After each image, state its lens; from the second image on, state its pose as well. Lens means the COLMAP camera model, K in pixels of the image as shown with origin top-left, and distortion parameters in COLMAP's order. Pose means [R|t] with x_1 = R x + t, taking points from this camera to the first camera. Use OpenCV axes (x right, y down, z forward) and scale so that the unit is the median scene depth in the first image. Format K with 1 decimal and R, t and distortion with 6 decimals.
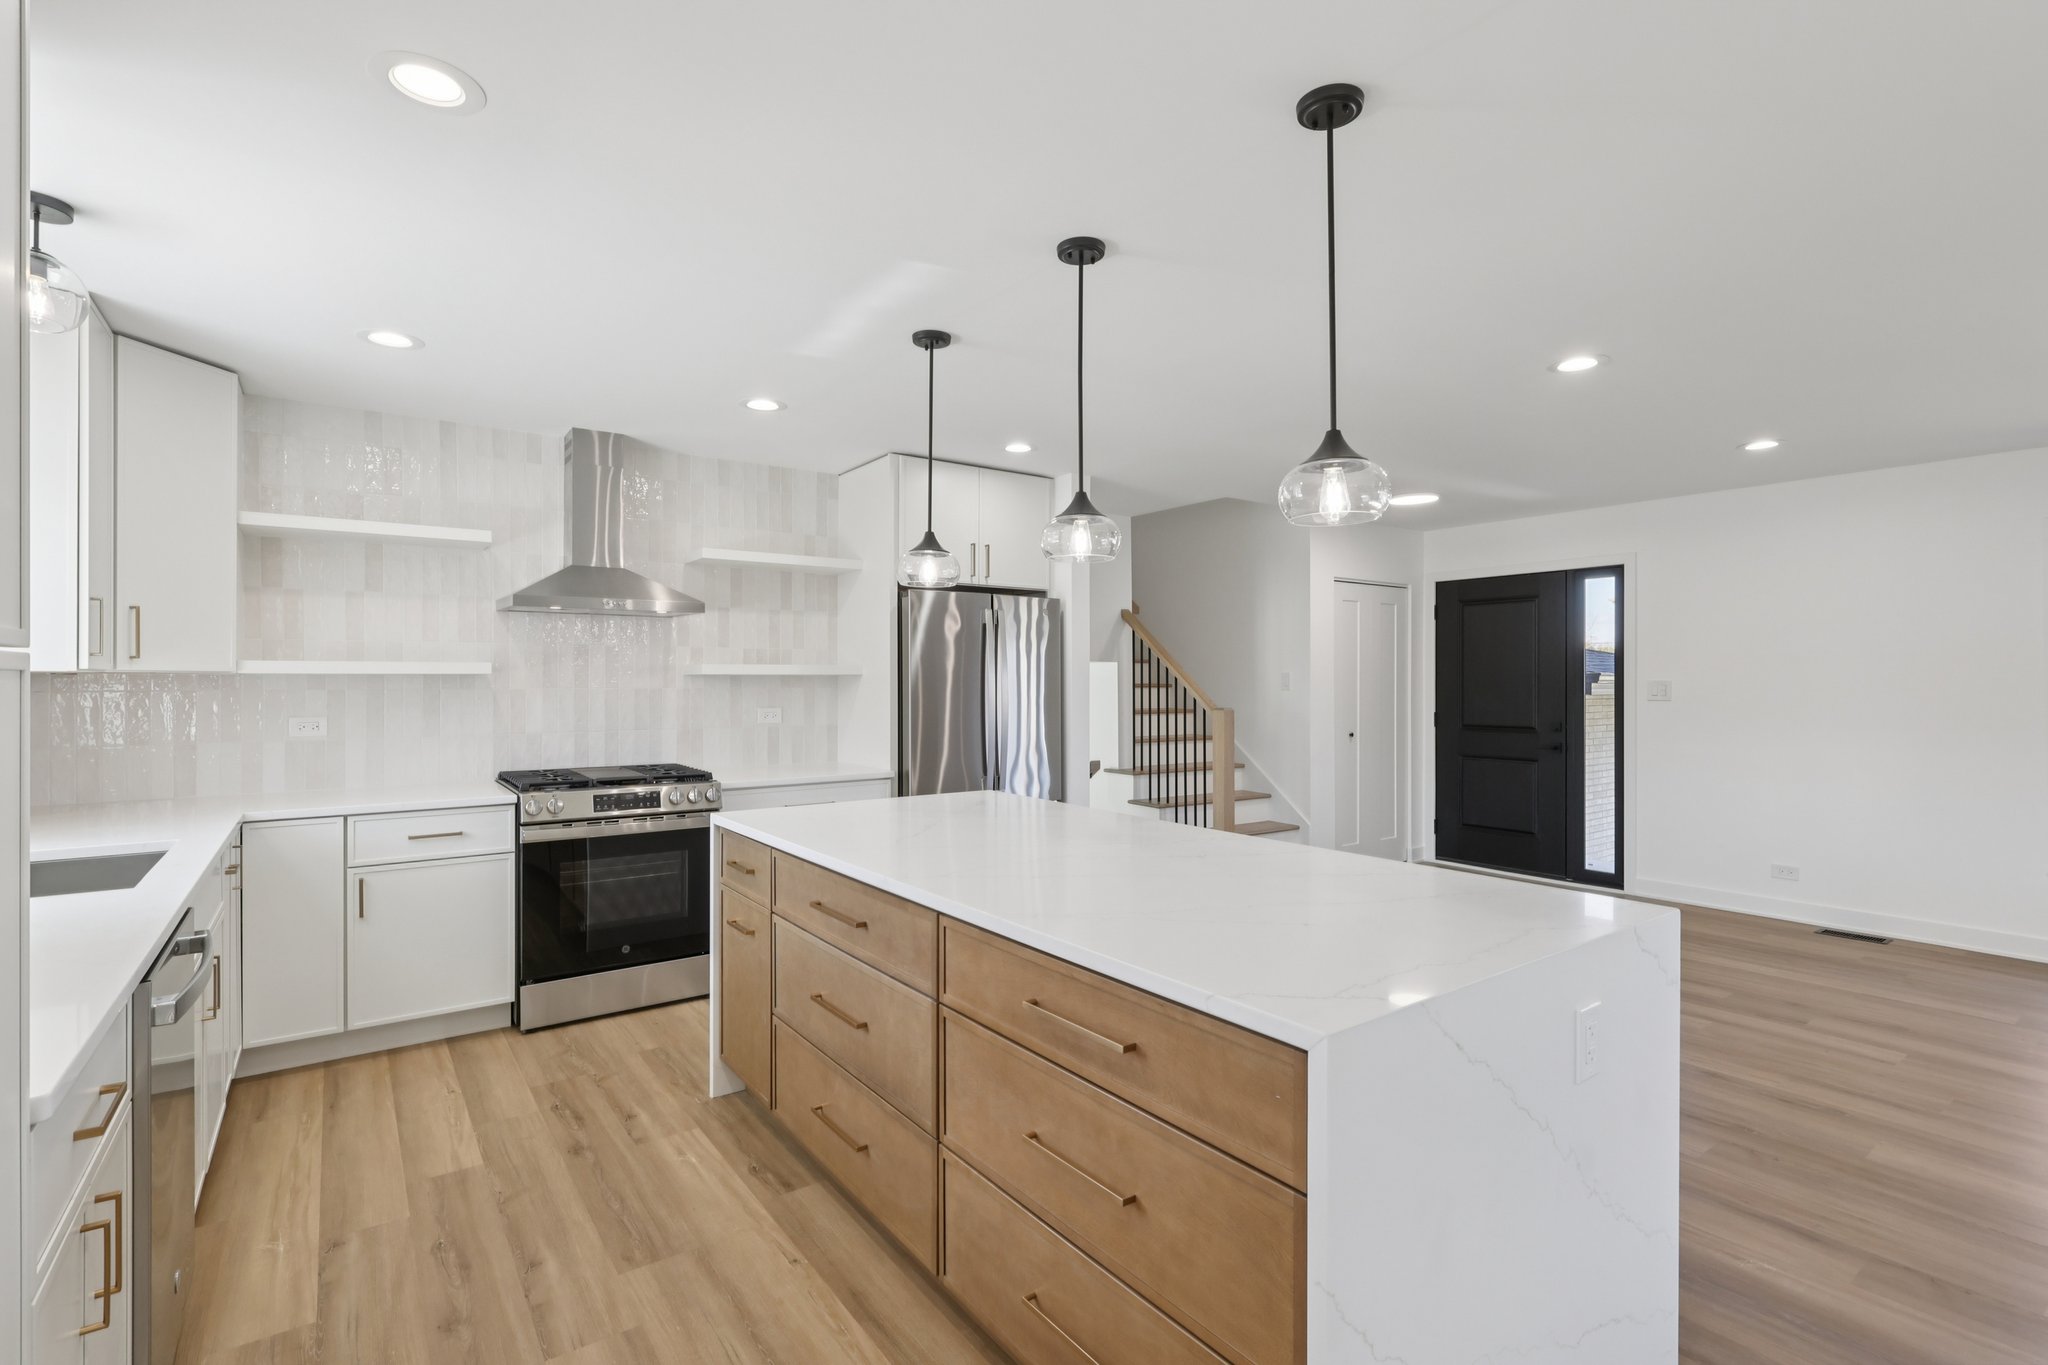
lens RADIAL K [[949.5, 0, 1023.3], [0, 949.5, 684.1], [0, 0, 1]] dist [-0.001672, 0.000076]
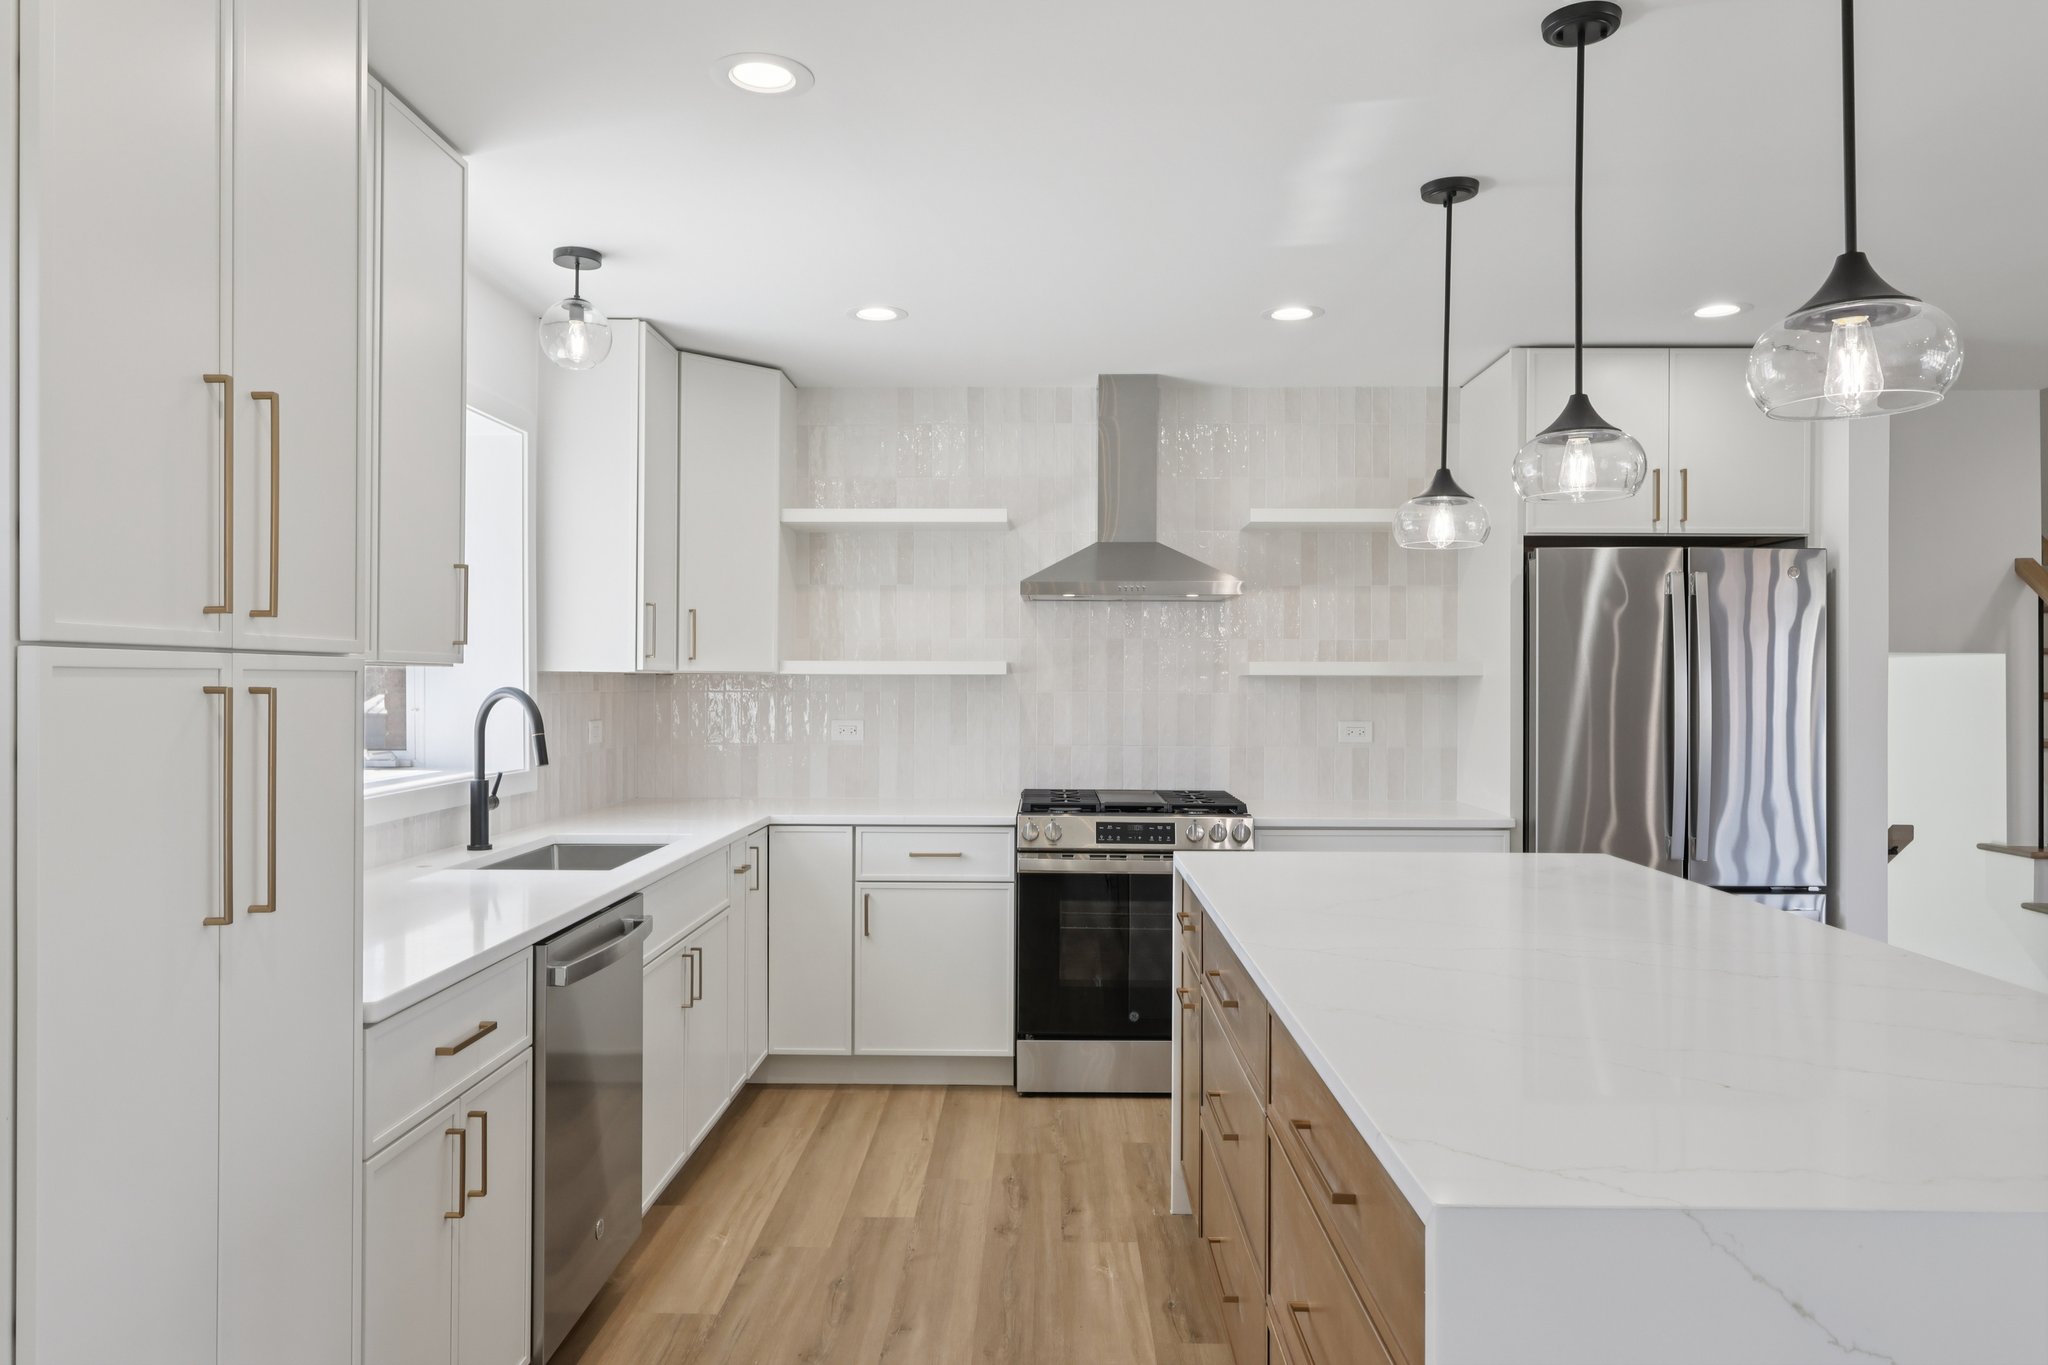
lens RADIAL K [[1376.0, 0, 1019.1], [0, 1376.0, 684.6], [0, 0, 1]] dist [0.000492, -0.005381]
pose [[0.796416, 0.004322, -0.604733, 0.212821], [-0.006626, 0.999977, -0.001580, 0.000278], [0.604713, 0.005266, 0.796426, 0.011287]]
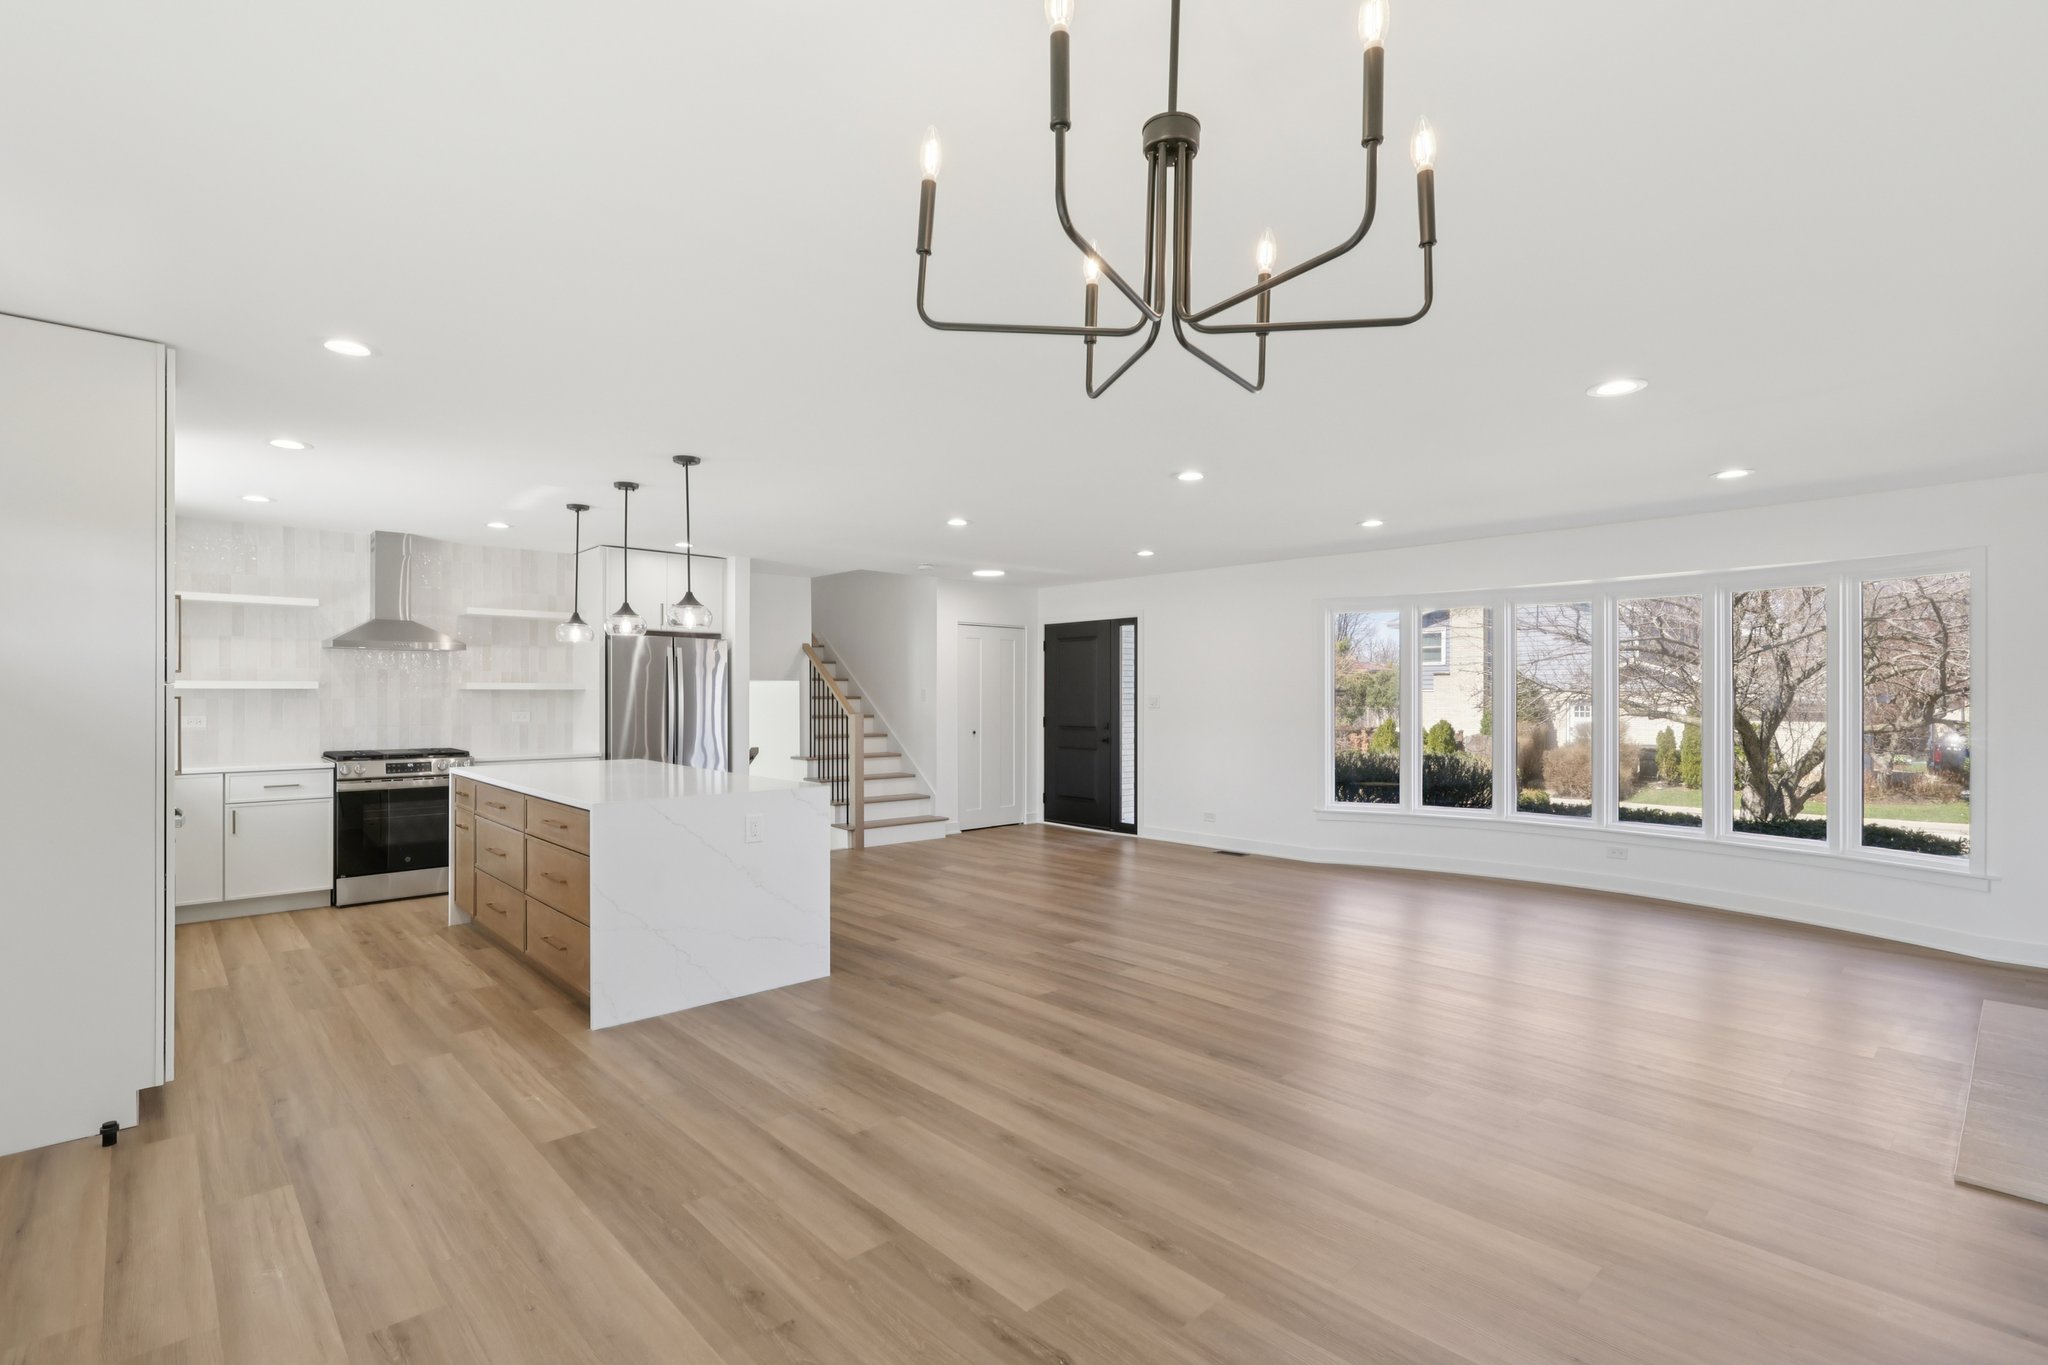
lens RADIAL K [[949.5, 0, 1021.5], [0, 949.5, 696.1], [0, 0, 1]] dist [-0.001672, 0.000076]
pose [[0.992600, 0.002192, 0.121413, 0.433272], [-0.001982, 0.999996, -0.001847, 0.002021], [-0.121417, 0.001593, 0.992600, -0.751427]]
